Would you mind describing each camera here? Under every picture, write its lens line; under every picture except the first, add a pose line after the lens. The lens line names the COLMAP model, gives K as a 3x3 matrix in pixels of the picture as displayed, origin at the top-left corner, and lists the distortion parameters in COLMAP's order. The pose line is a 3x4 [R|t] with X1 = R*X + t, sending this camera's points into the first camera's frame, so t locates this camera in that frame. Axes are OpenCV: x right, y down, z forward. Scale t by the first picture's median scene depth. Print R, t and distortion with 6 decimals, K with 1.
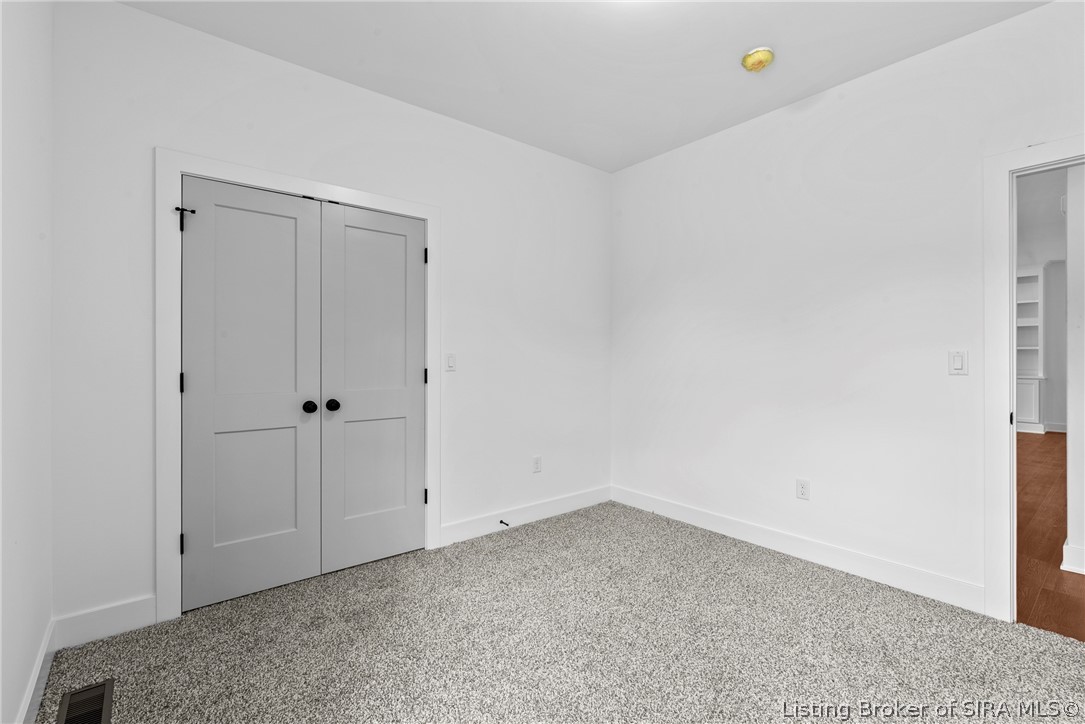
lens RADIAL K [[491.2, 0, 543.1], [0, 491.2, 360.5], [0, 0, 1]] dist [0.003206, 0.000309]
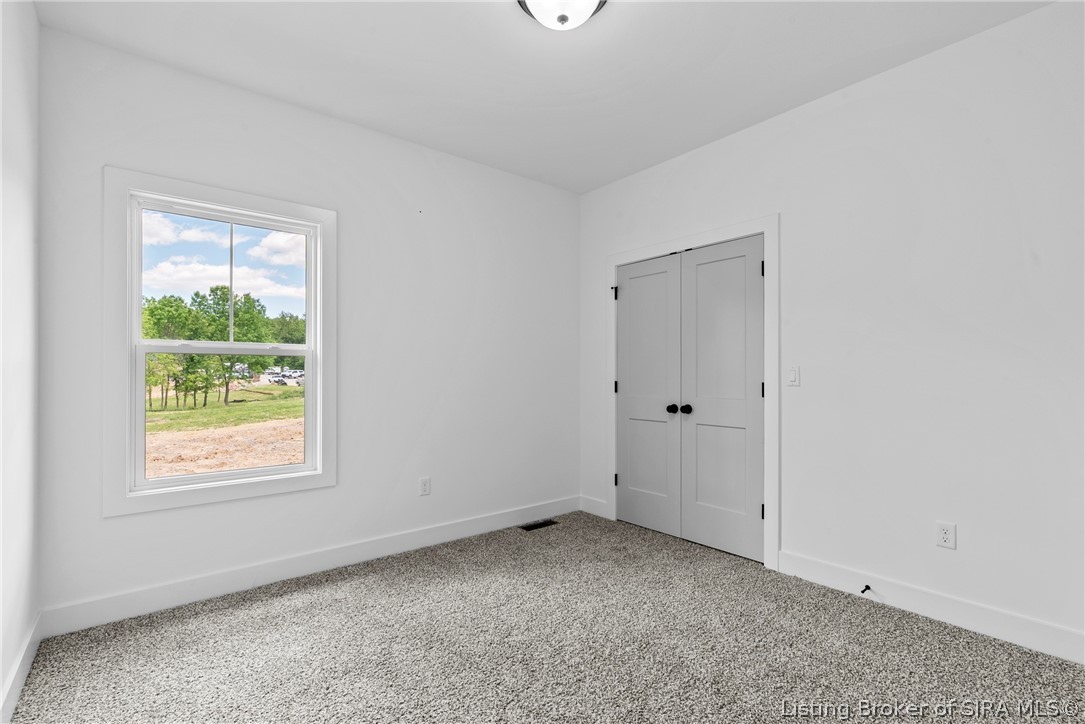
lens RADIAL K [[491.2, 0, 546.2], [0, 491.2, 363.0], [0, 0, 1]] dist [0.003206, 0.000309]
pose [[0.005113, -0.018987, -0.999807, 0.803102], [0.000041, 0.999820, -0.018987, -0.004972], [0.999987, 0.000056, 0.005113, 0.591700]]
